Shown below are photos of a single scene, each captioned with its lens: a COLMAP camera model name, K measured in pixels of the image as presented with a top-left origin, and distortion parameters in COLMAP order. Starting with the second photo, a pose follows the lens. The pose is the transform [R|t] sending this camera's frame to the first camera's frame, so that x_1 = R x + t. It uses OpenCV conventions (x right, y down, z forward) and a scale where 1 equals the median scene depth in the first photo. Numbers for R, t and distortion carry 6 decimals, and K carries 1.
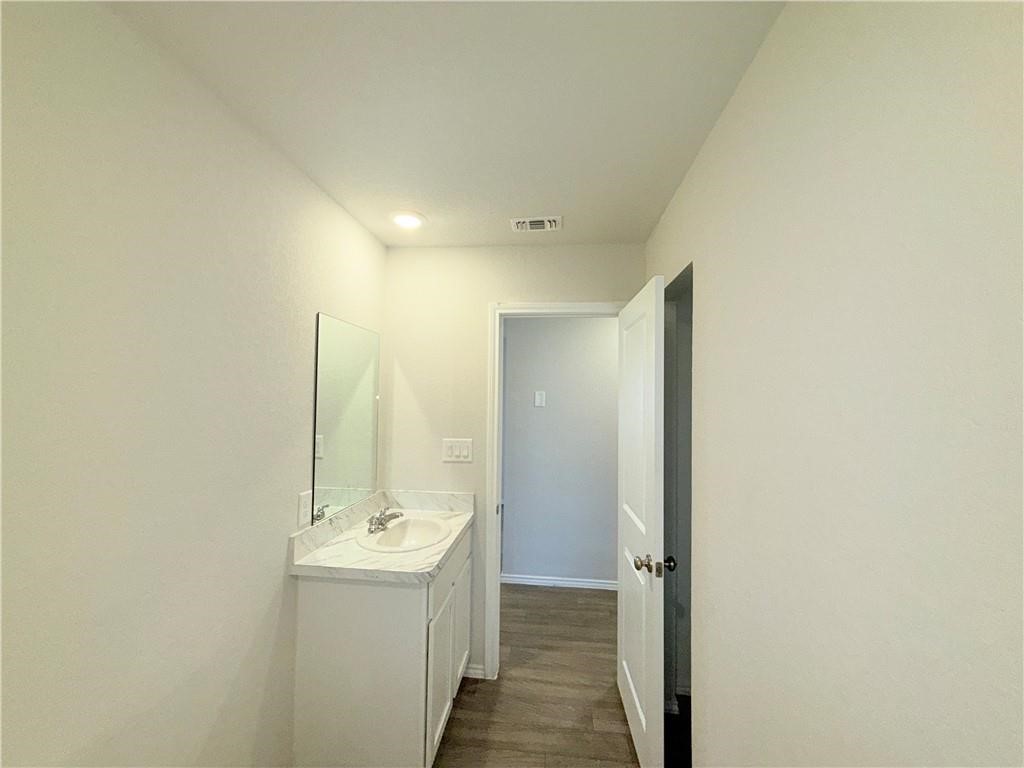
lens RADIAL K [[406.7, 0, 512.6], [0, 406.7, 387.5], [0, 0, 1]] dist [-0.002582, 0.000963]
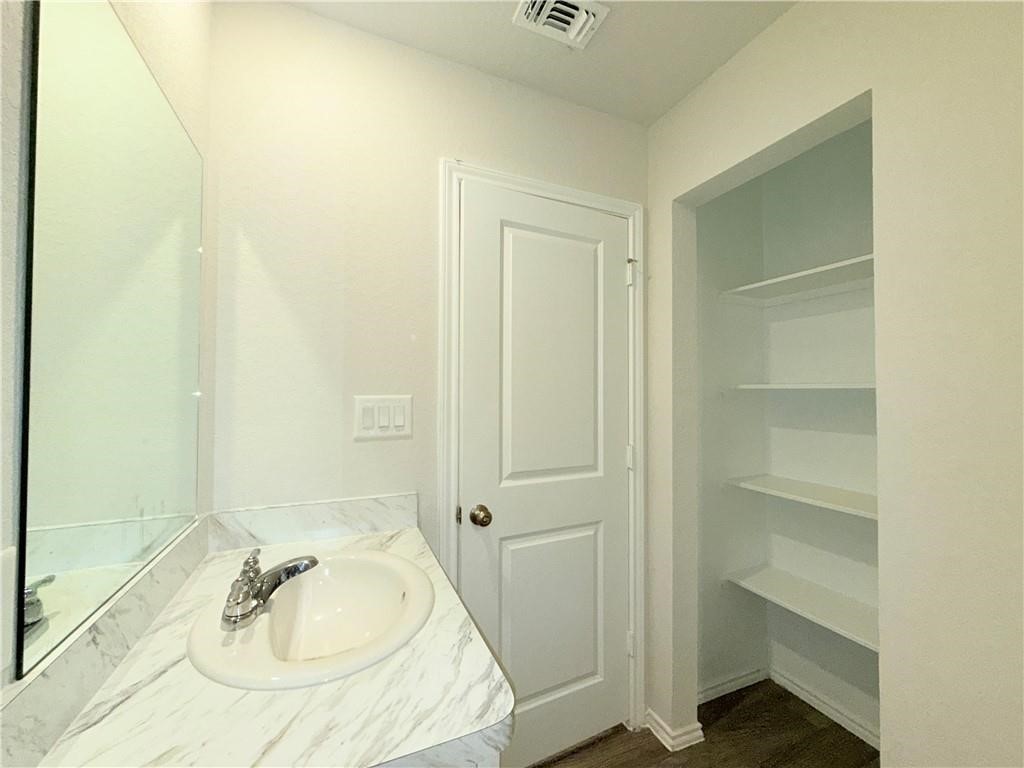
lens RADIAL K [[406.7, 0, 514.4], [0, 406.7, 385.3], [0, 0, 1]] dist [-0.002582, 0.000963]
pose [[0.870531, -0.001161, 0.492113, -0.250533], [-0.007688, 0.999843, 0.015960, 0.104114], [-0.492054, -0.017677, 0.870385, 0.451021]]
